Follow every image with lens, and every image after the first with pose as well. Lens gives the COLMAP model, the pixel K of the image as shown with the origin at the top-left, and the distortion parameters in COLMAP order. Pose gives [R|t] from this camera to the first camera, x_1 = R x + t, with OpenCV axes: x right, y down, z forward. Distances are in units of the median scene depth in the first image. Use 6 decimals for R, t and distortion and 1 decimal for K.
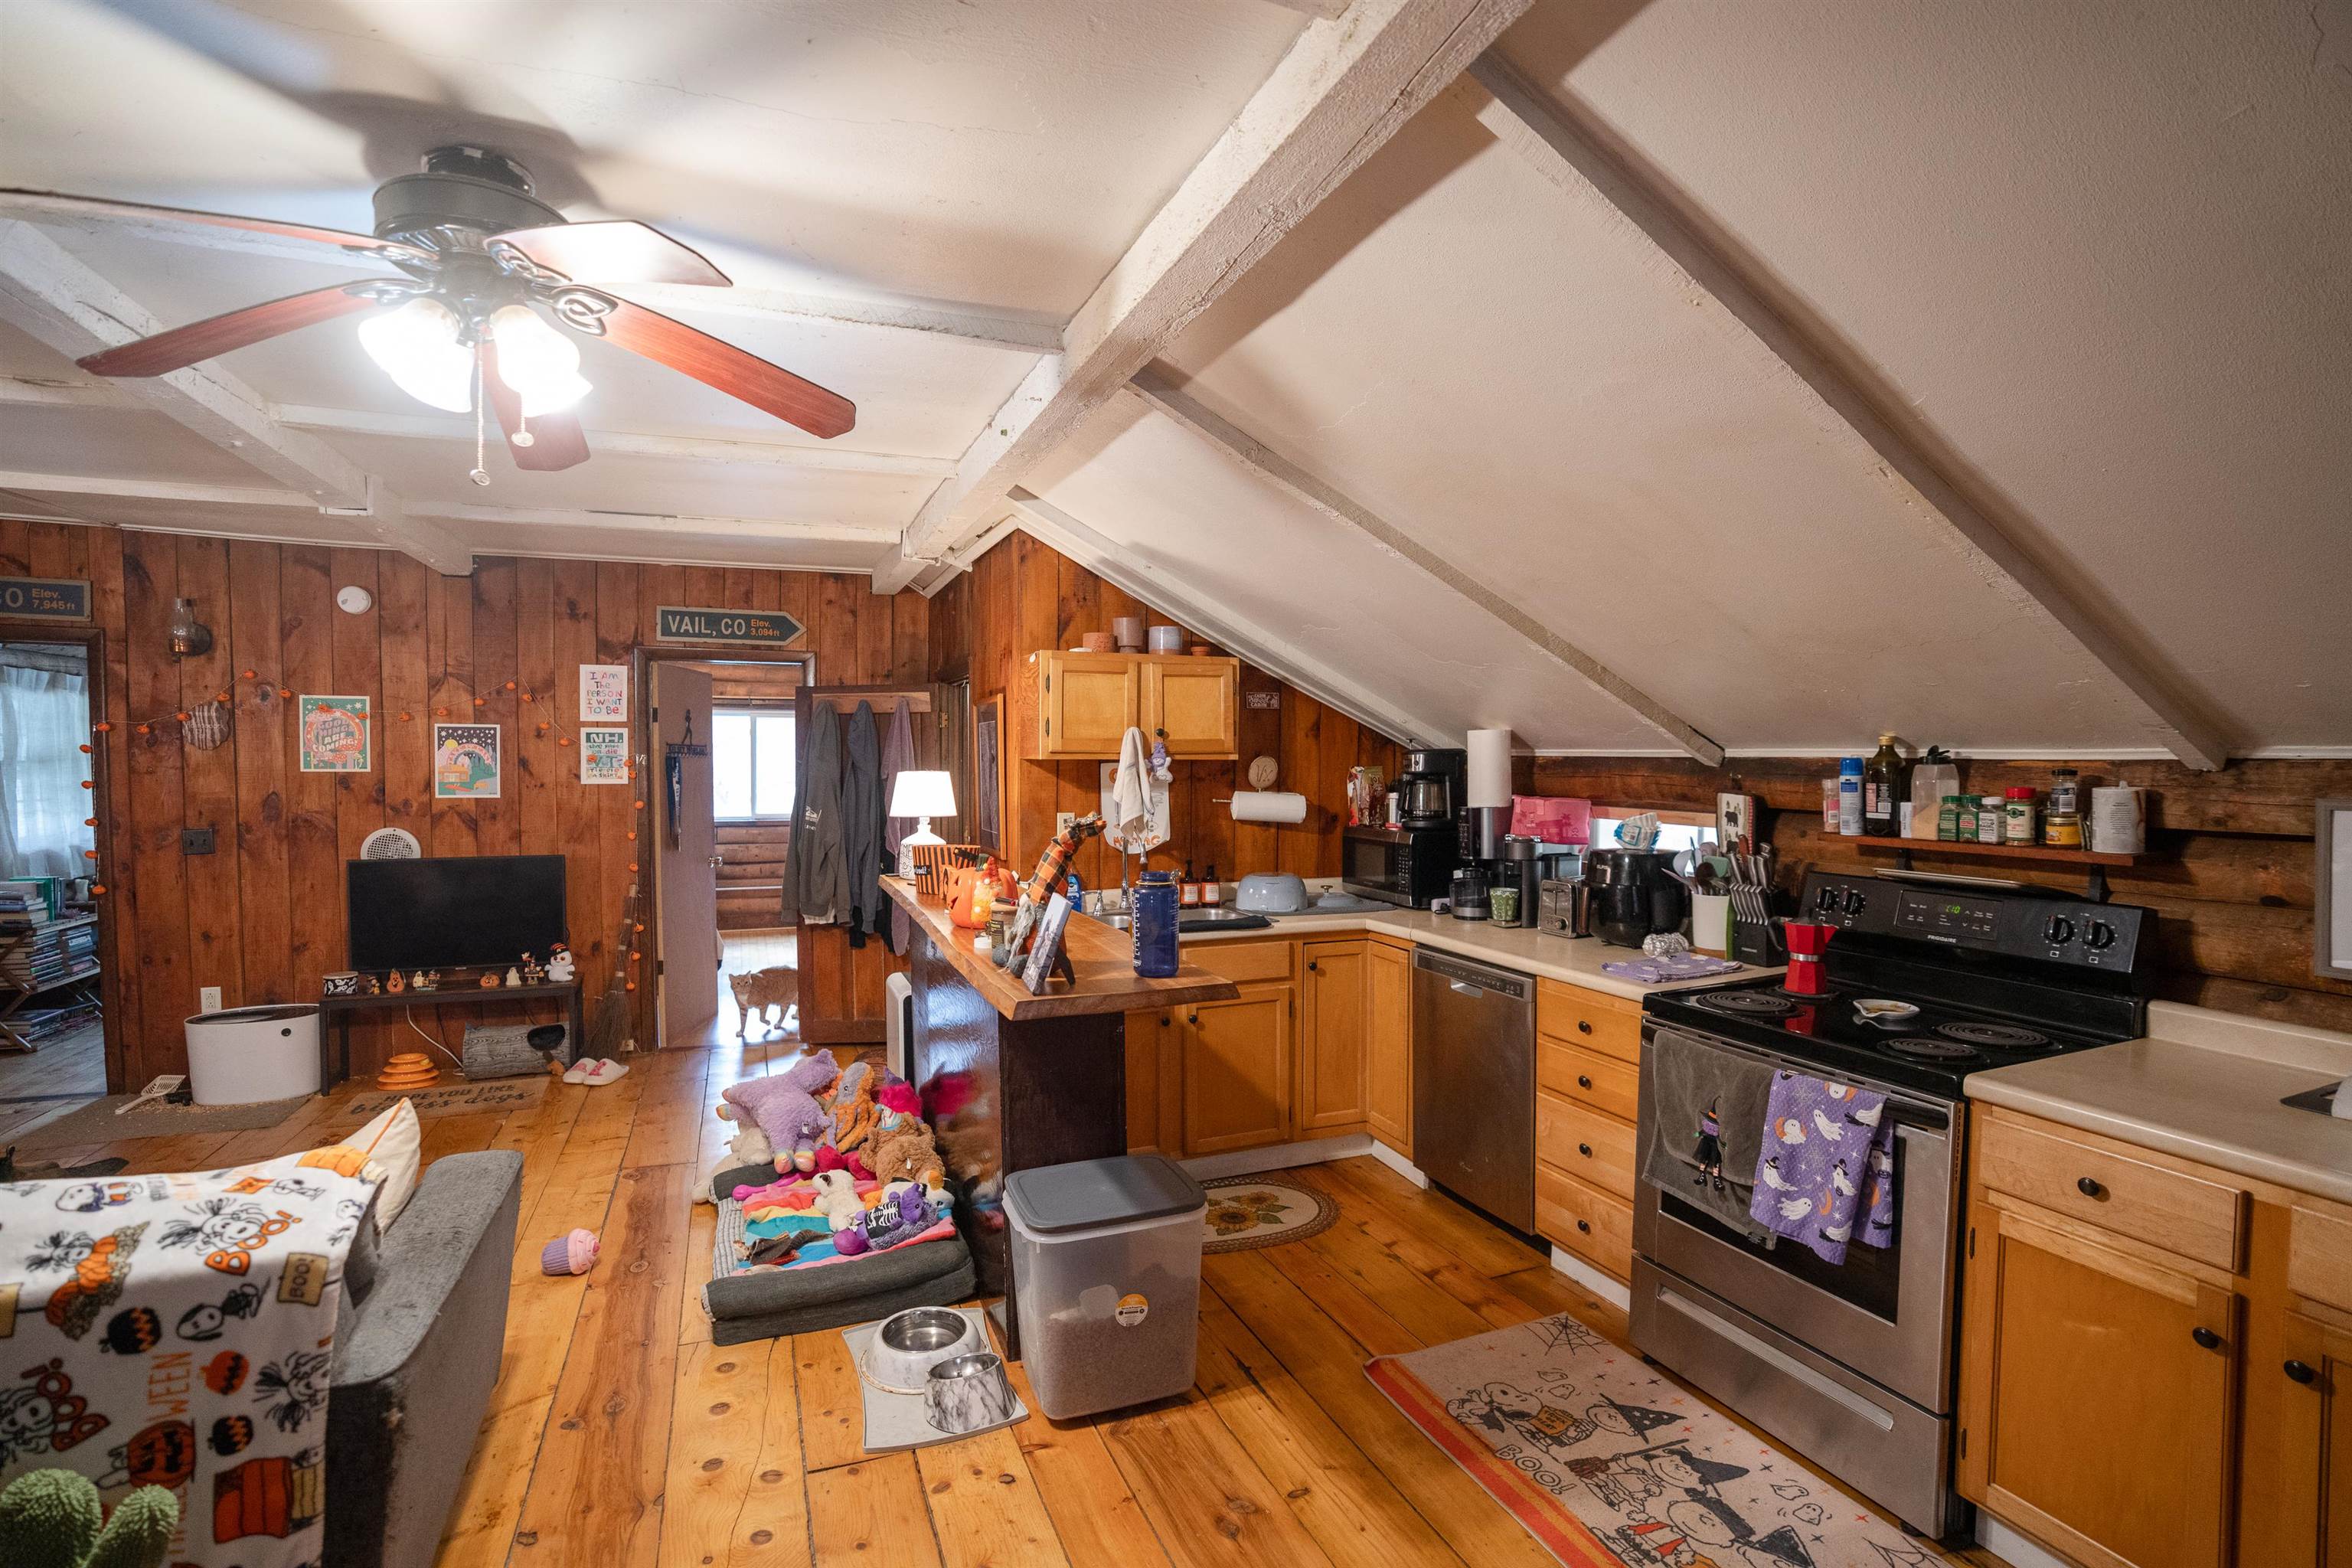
lens RADIAL K [[1075.0, 0, 1155.7], [0, 1075.0, 789.7], [0, 0, 1]] dist [-0.074509, 0.029319]
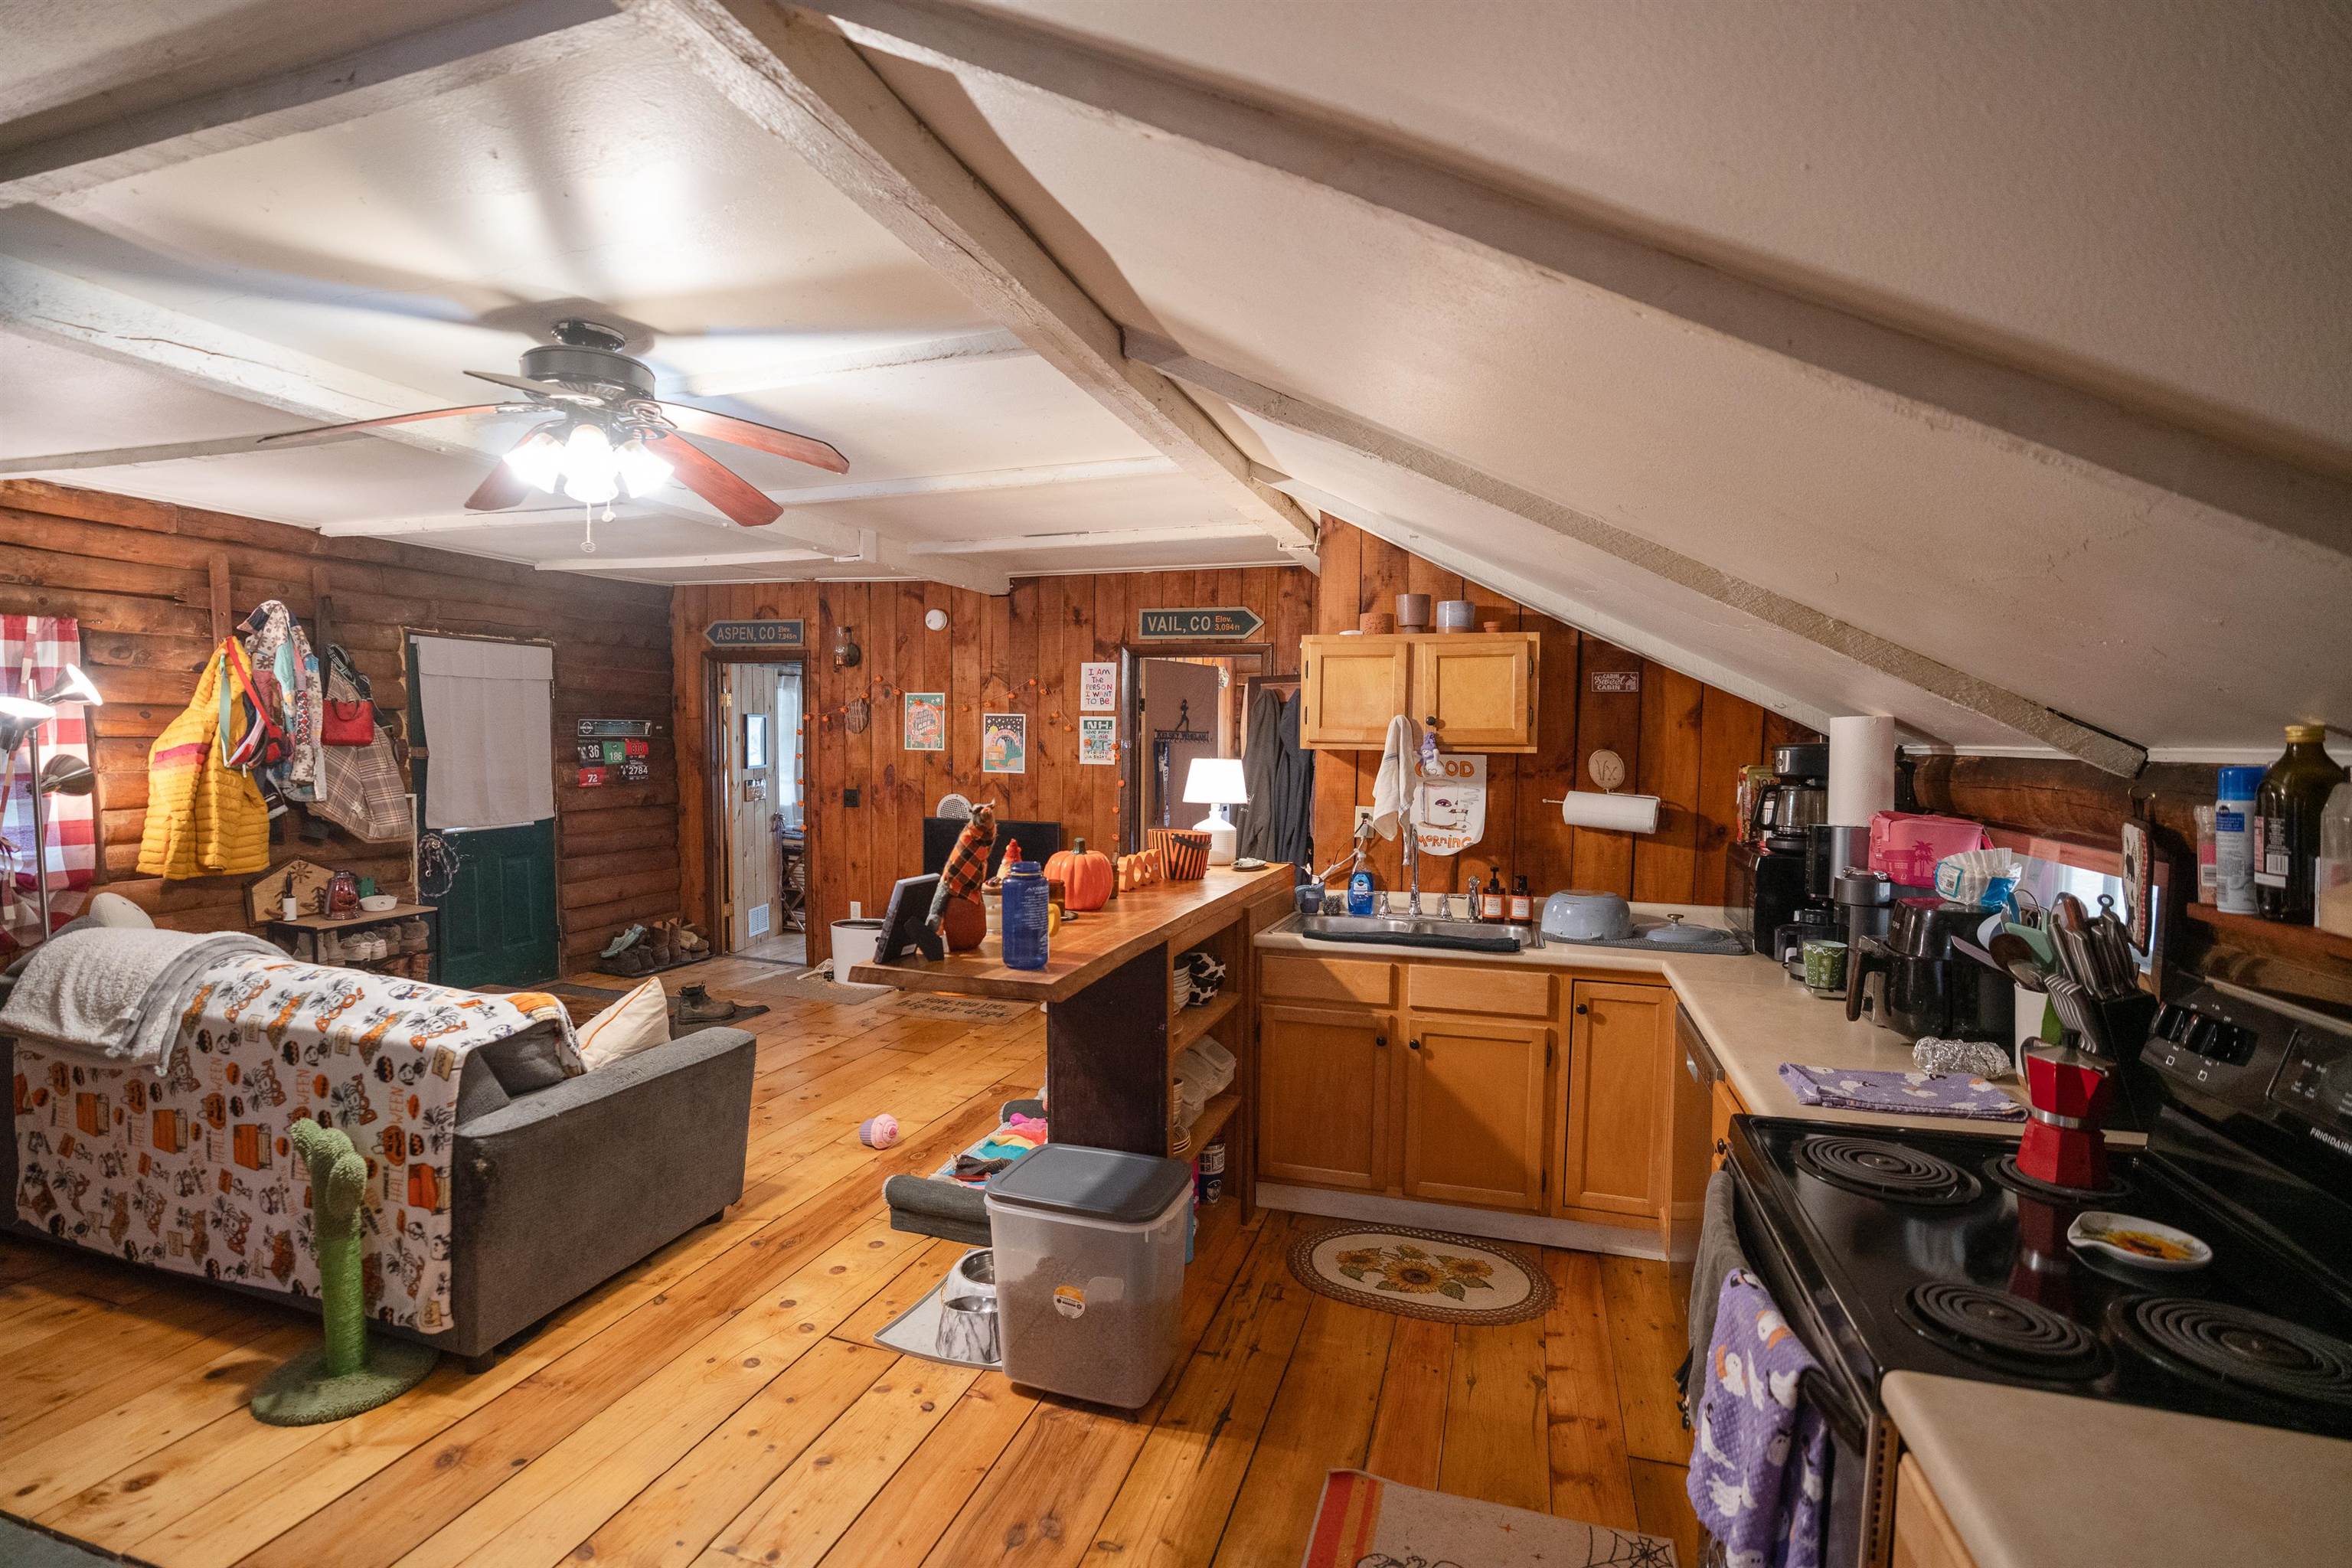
lens RADIAL K [[1075.0, 0, 1155.7], [0, 1075.0, 789.7], [0, 0, 1]] dist [-0.074509, 0.029319]
pose [[0.765575, 0.038391, -0.642200, 0.343910], [-0.030353, 0.999262, 0.023553, -0.008608], [0.642631, 0.001461, 0.766175, 0.149319]]
